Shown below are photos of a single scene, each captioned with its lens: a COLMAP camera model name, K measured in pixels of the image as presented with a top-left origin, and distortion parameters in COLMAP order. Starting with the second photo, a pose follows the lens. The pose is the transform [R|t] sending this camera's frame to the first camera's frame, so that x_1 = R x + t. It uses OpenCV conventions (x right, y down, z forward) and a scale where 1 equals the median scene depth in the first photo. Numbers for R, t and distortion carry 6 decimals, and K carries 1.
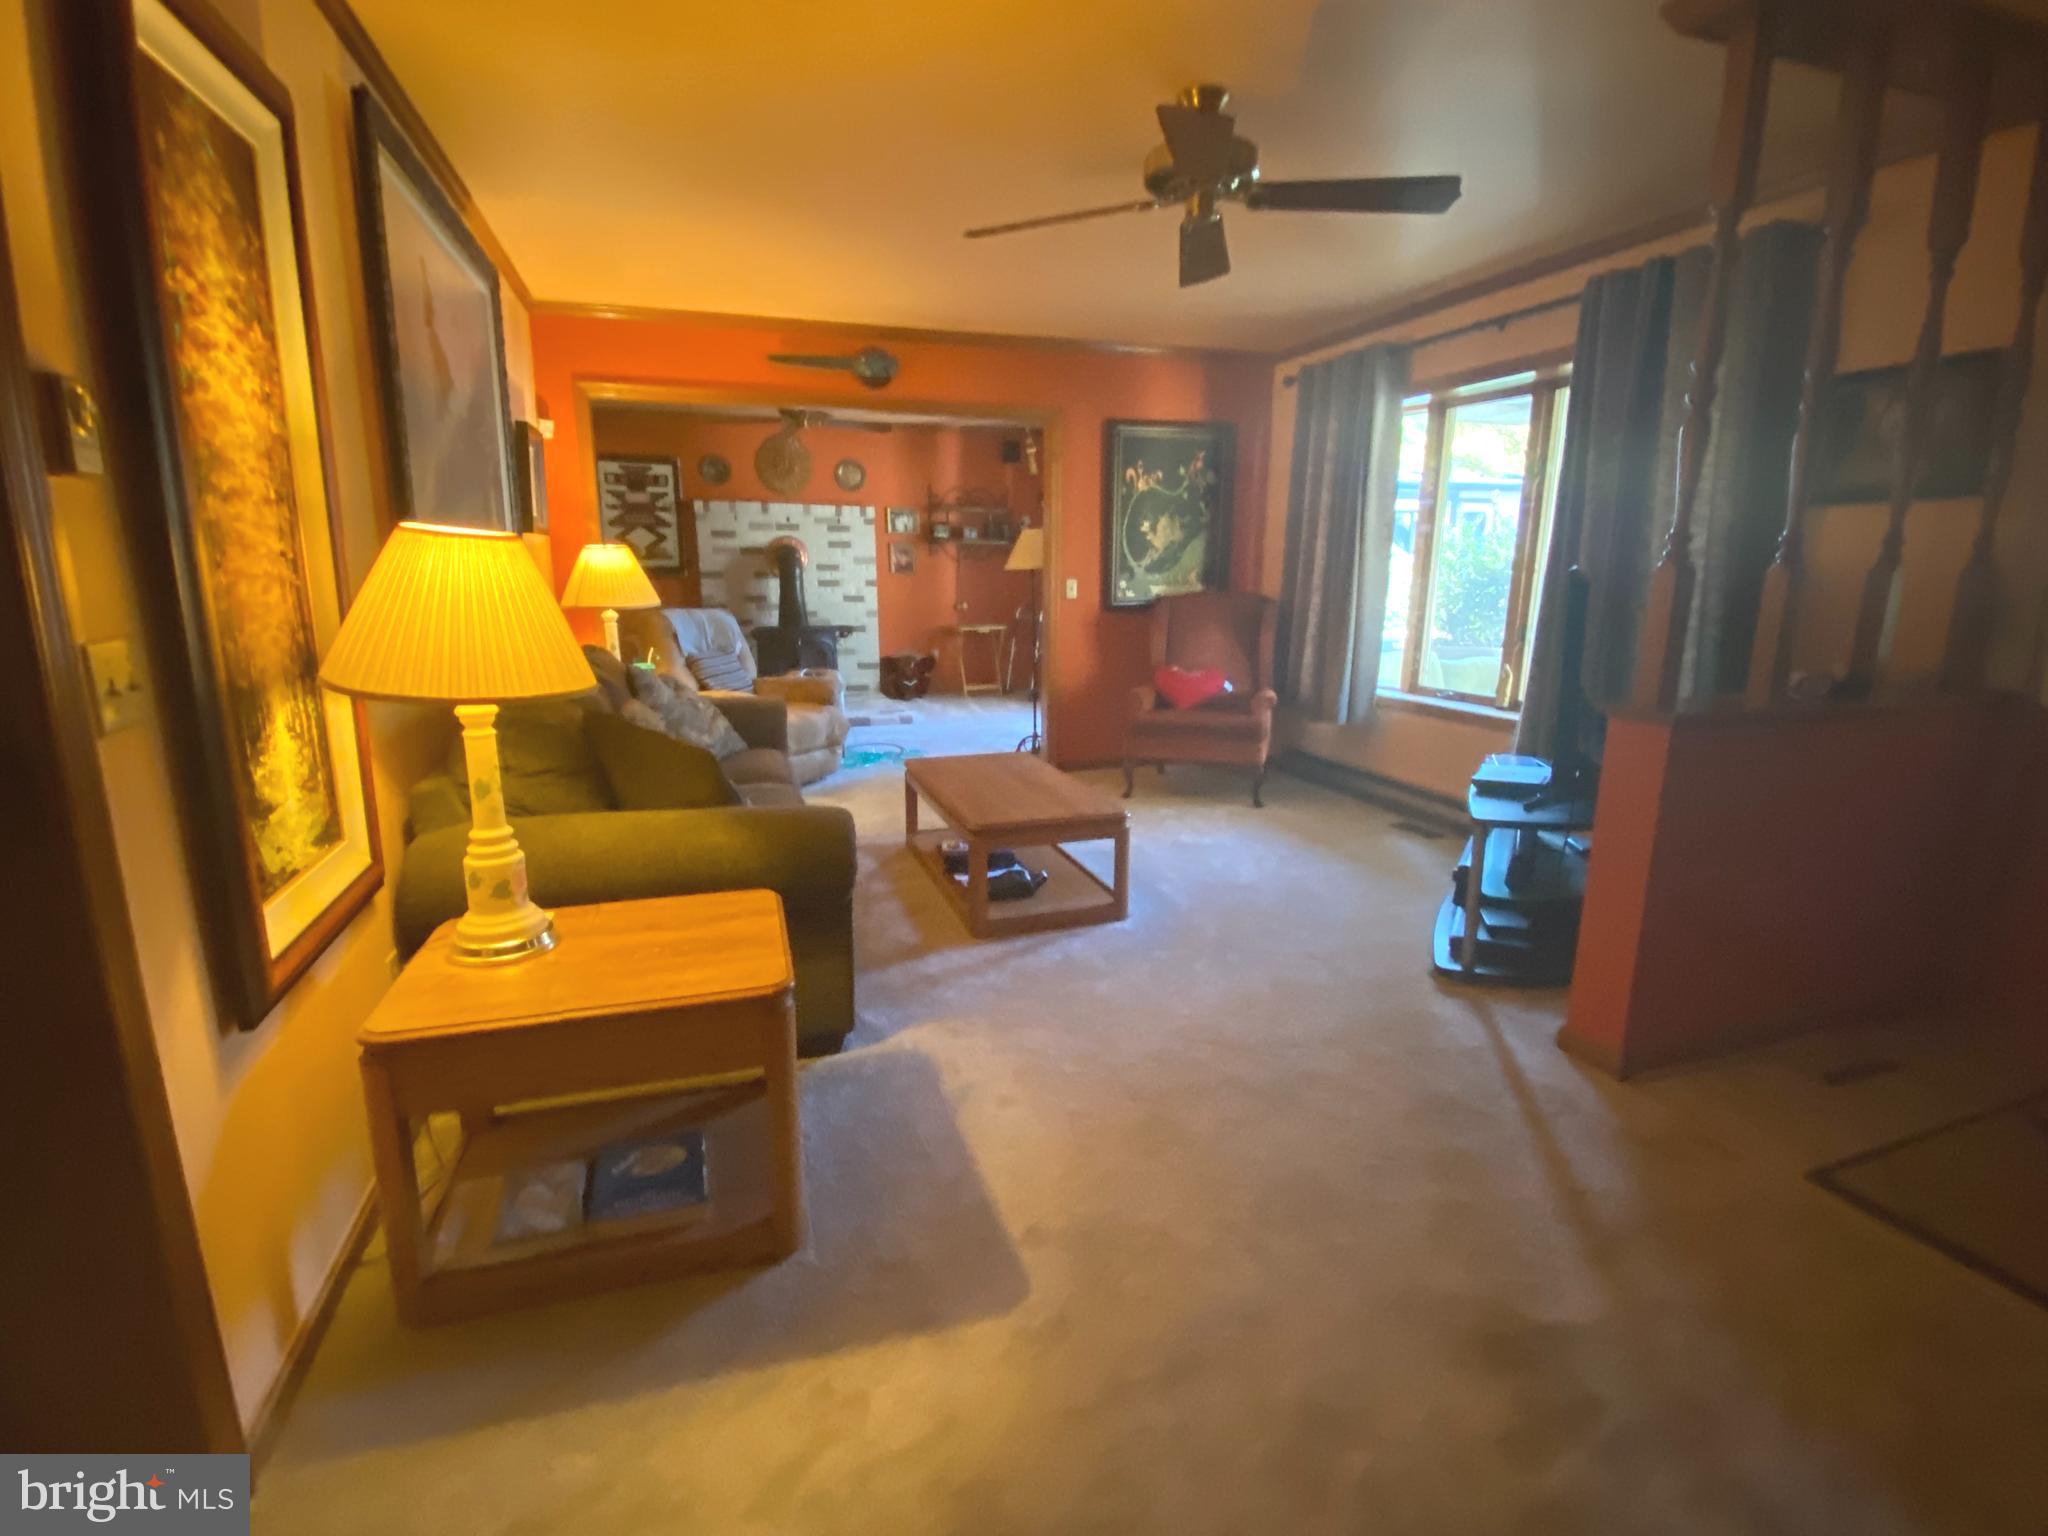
lens RADIAL K [[962.2, 0, 1035.9], [0, 962.2, 768.5], [0, 0, 1]] dist [-0.001430, -0.002798]
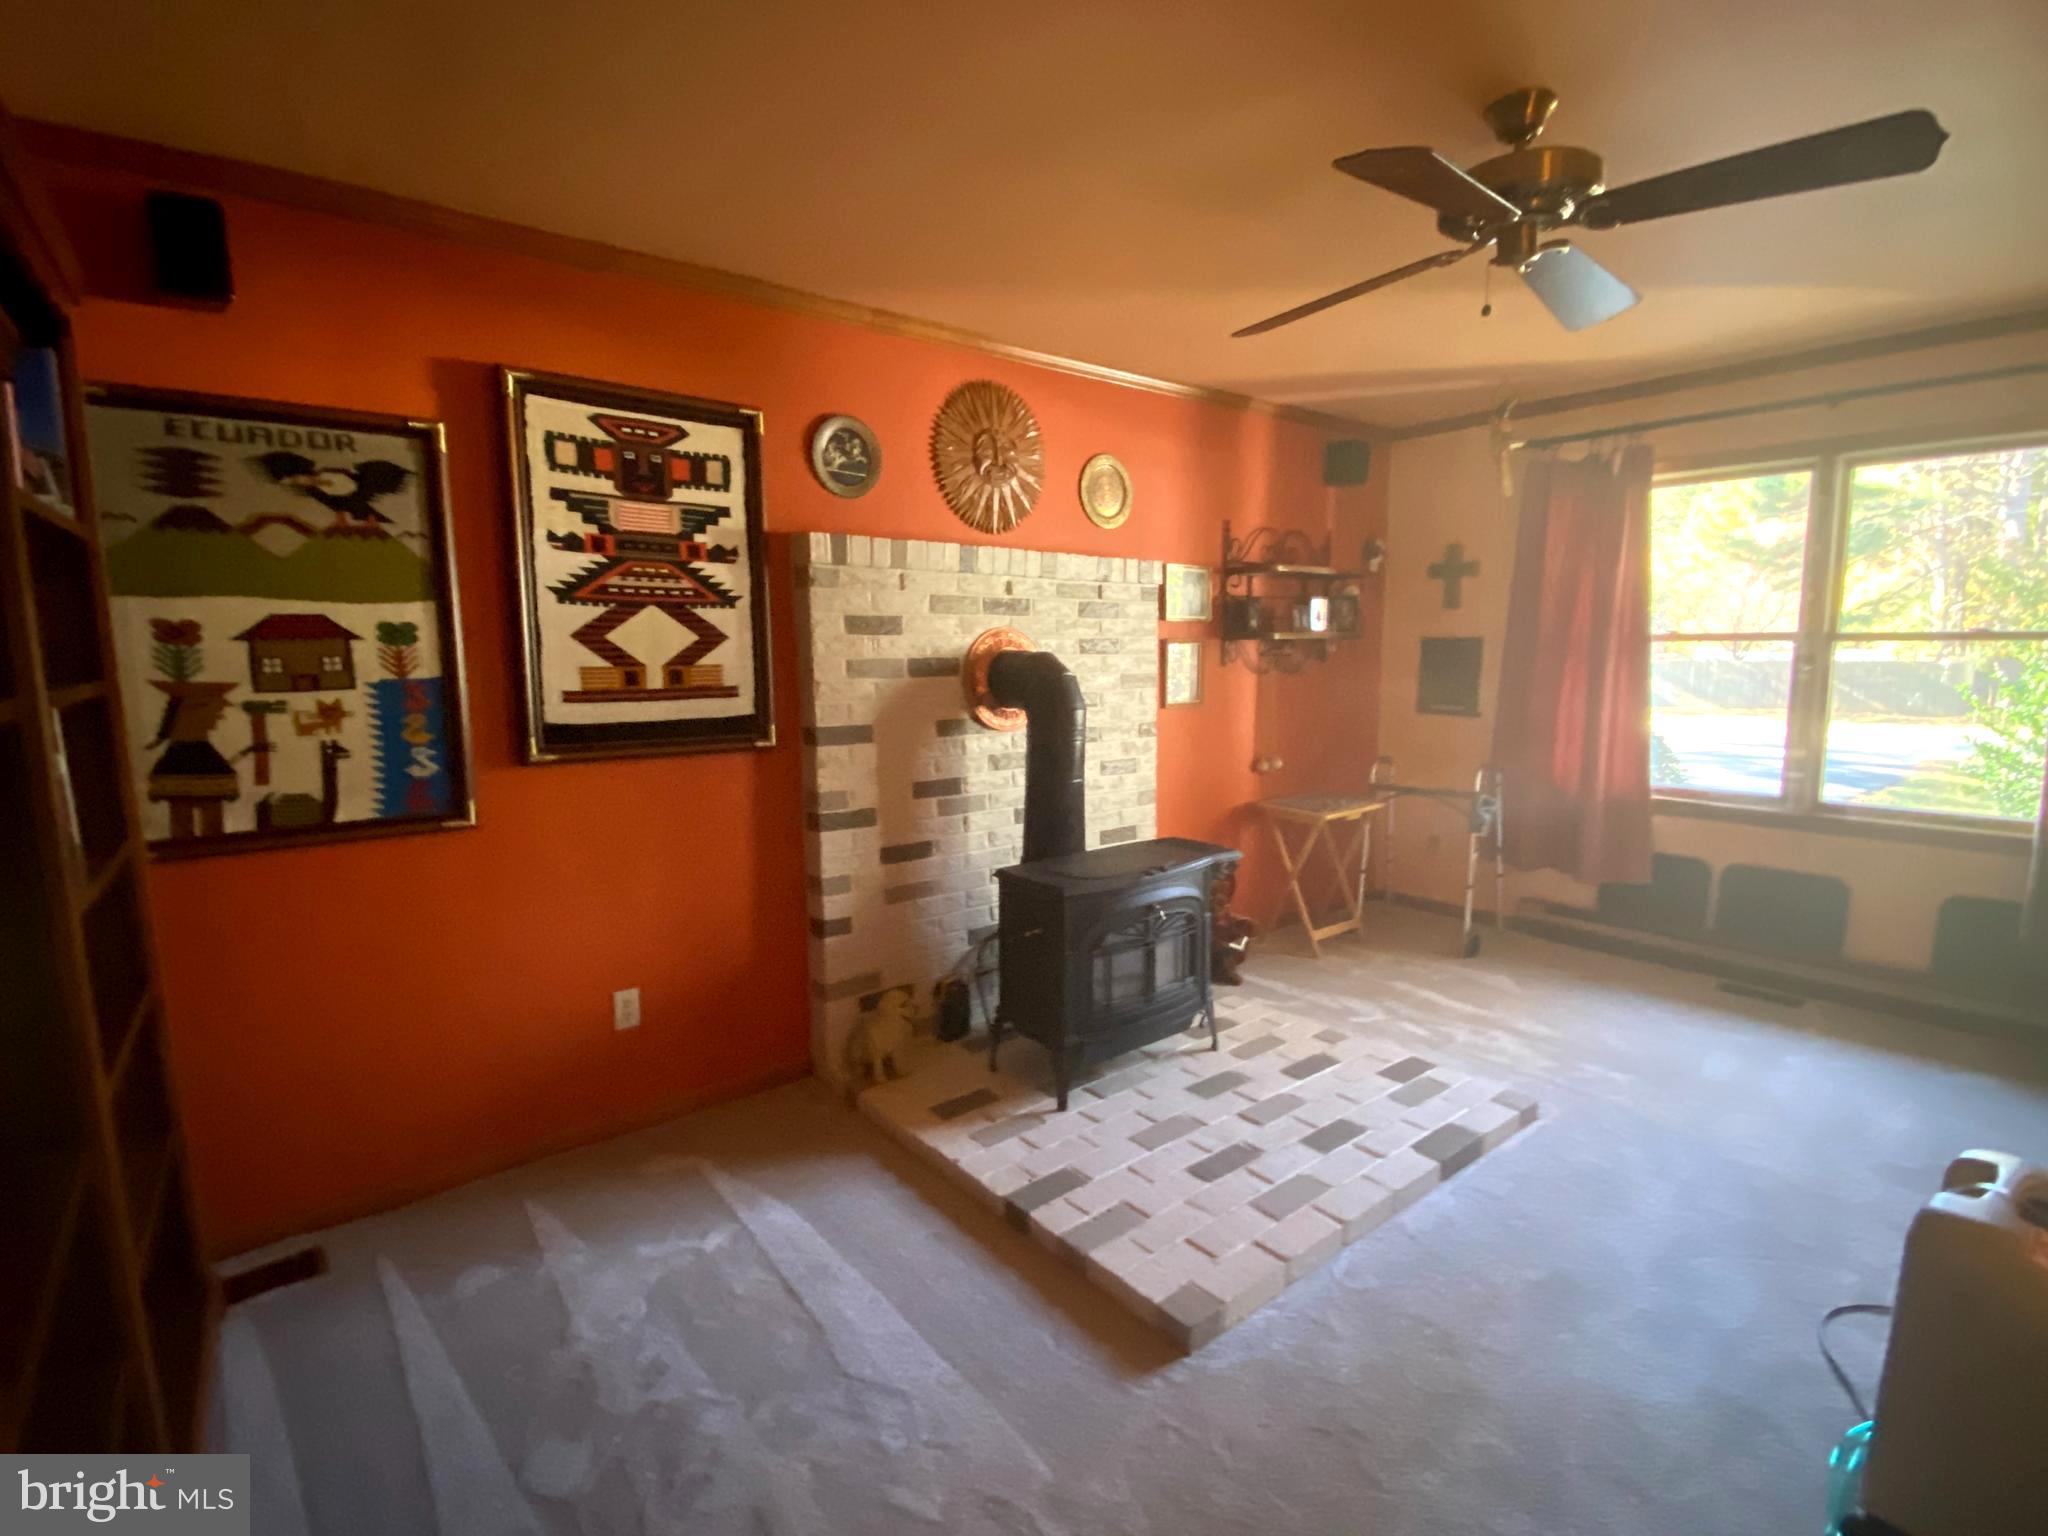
lens RADIAL K [[962.2, 0, 1031.1], [0, 962.2, 764.7], [0, 0, 1]] dist [-0.001430, -0.002798]
pose [[0.944258, -0.054680, 0.324635, -0.382978], [0.082831, 0.993847, -0.073530, -0.155197], [-0.318617, 0.096321, 0.942977, 0.626444]]
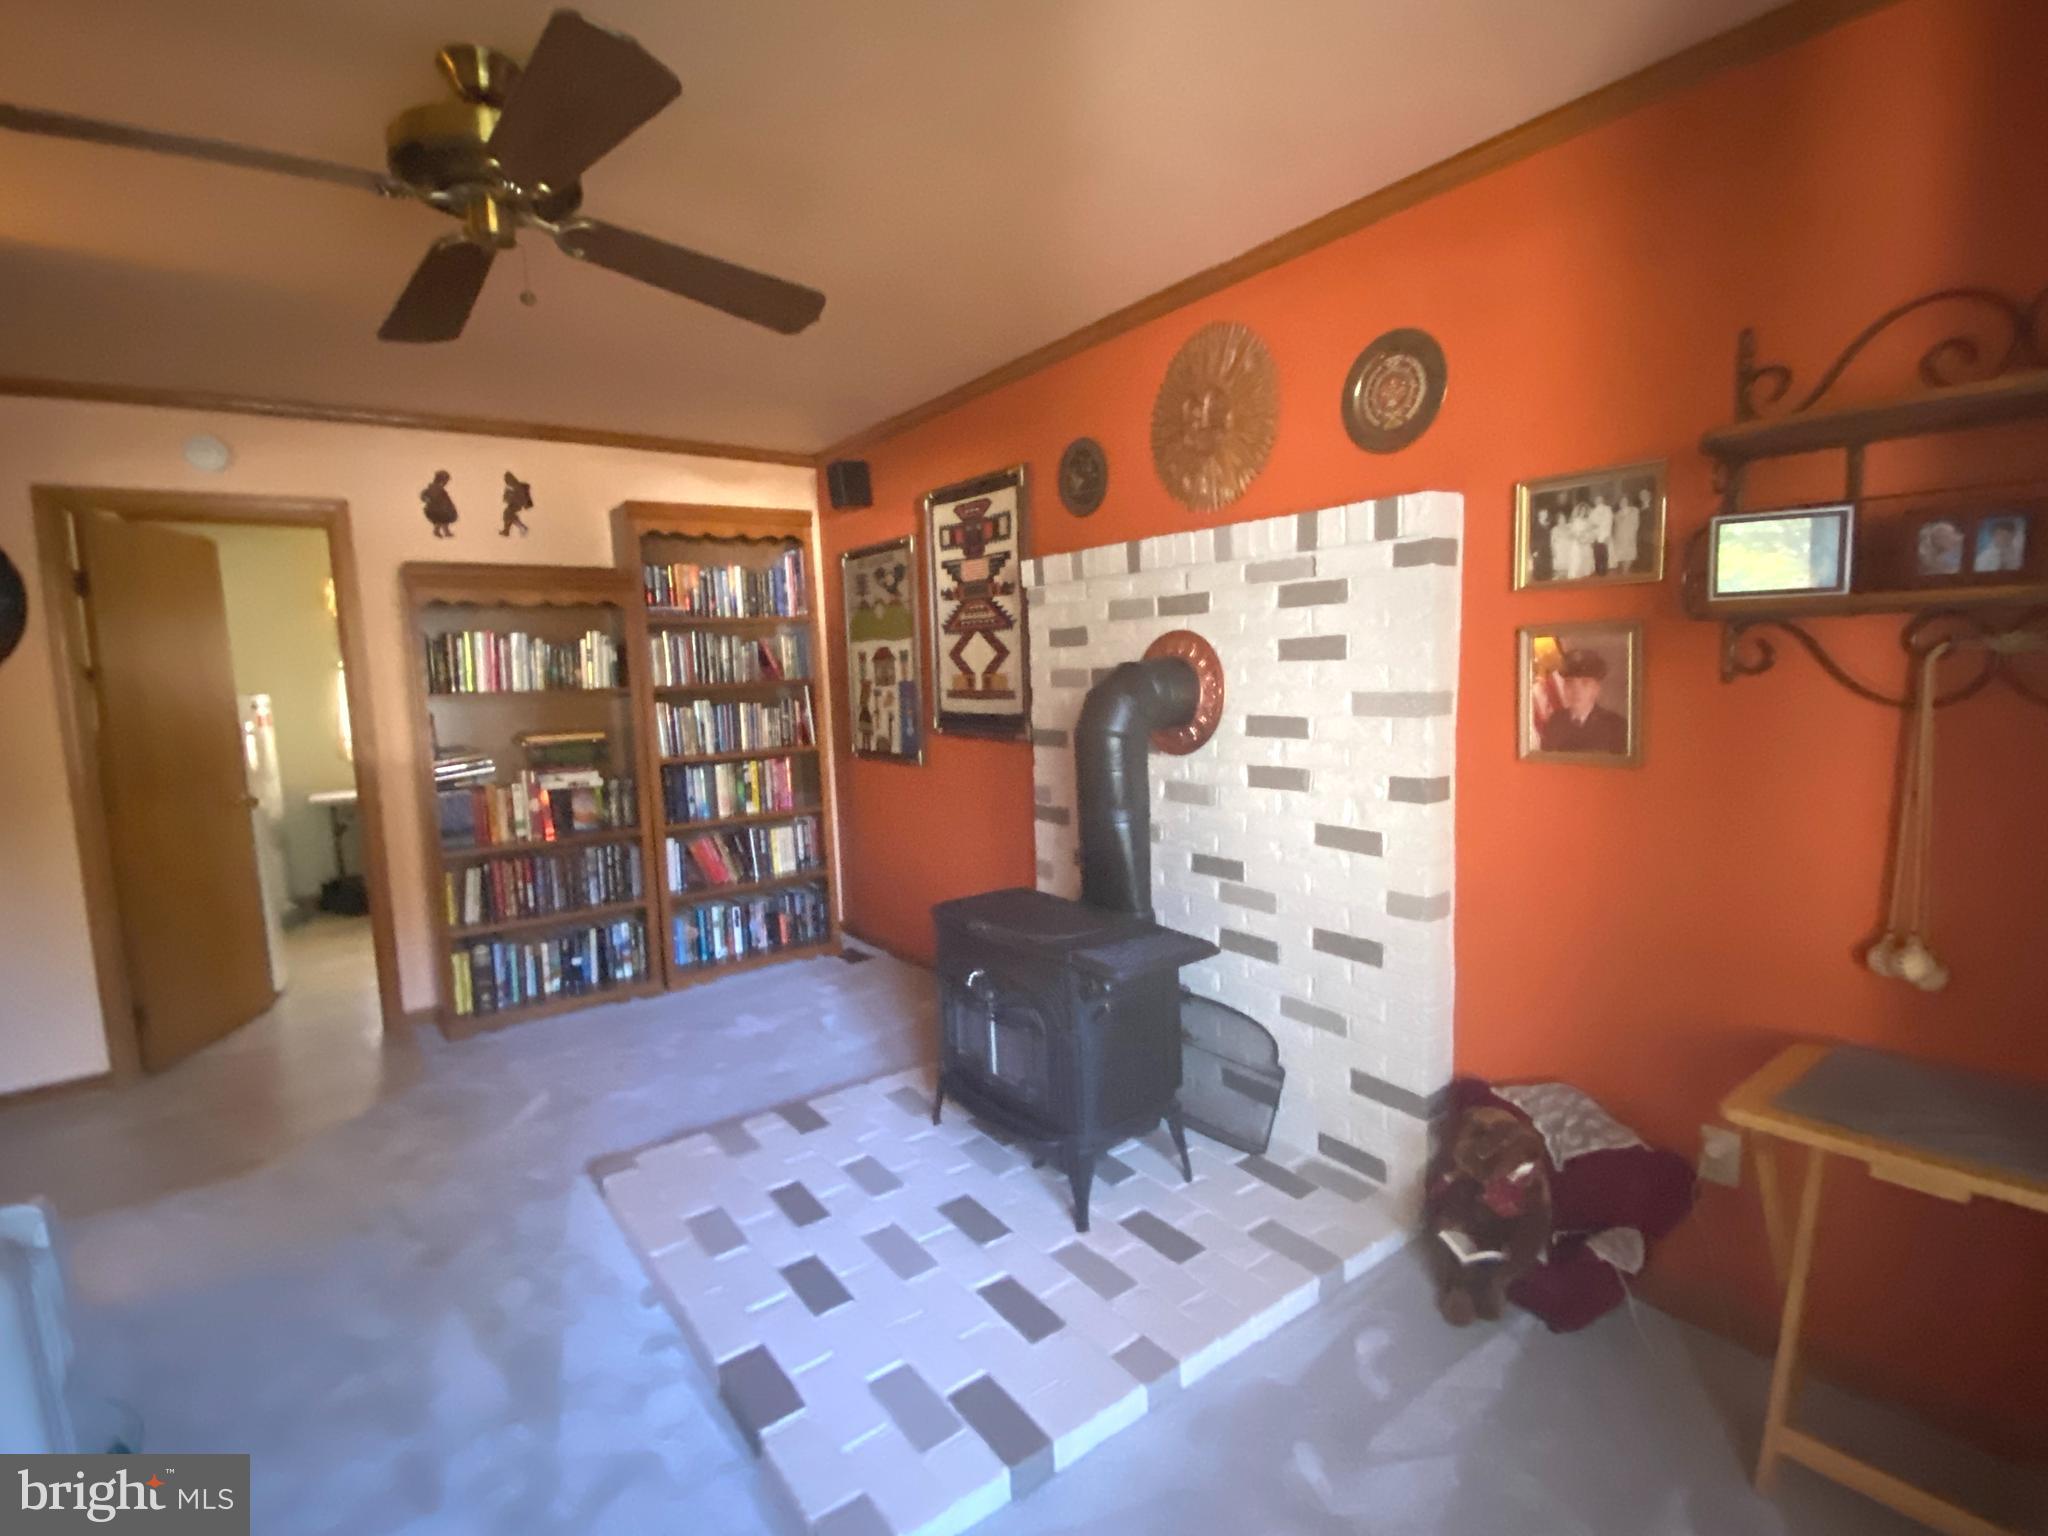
lens RADIAL K [[962.2, 0, 1032.5], [0, 962.2, 763.4], [0, 0, 1]] dist [-0.001430, -0.002798]
pose [[0.284897, 0.079491, -0.955256, 0.046172], [-0.164803, 0.985778, 0.032880, -0.199677], [0.944285, 0.148061, 0.293946, 0.862751]]
